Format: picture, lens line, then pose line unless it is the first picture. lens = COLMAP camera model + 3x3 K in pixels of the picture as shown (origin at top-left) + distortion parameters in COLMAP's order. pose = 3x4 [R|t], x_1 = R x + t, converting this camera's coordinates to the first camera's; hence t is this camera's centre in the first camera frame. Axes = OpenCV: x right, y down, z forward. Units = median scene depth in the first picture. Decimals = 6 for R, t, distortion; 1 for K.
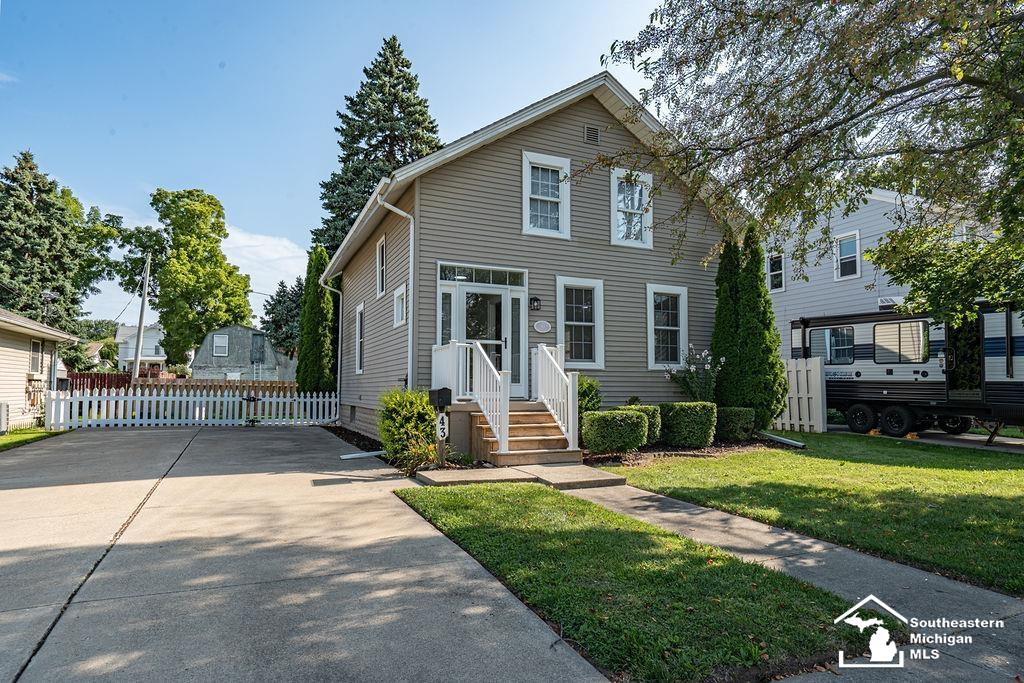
lens RADIAL K [[575.1, 0, 512.0], [0, 575.1, 341.3], [0, 0, 1]] dist [0.011364, -0.000080]
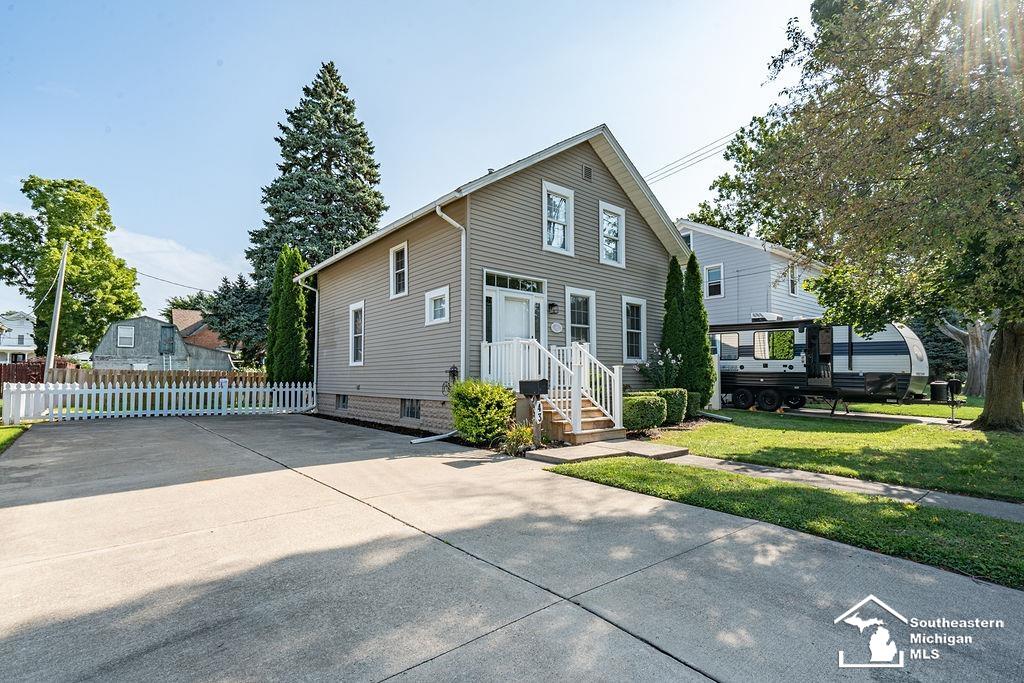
lens RADIAL K [[470.2, 0, 511.1], [0, 470.2, 346.9], [0, 0, 1]] dist [-0.000203, 0.000675]
pose [[0.963638, 0.013714, 0.266860, -0.182098], [-0.018303, 0.999724, 0.014720, 0.001362], [-0.266585, -0.019069, 0.963623, 0.042845]]
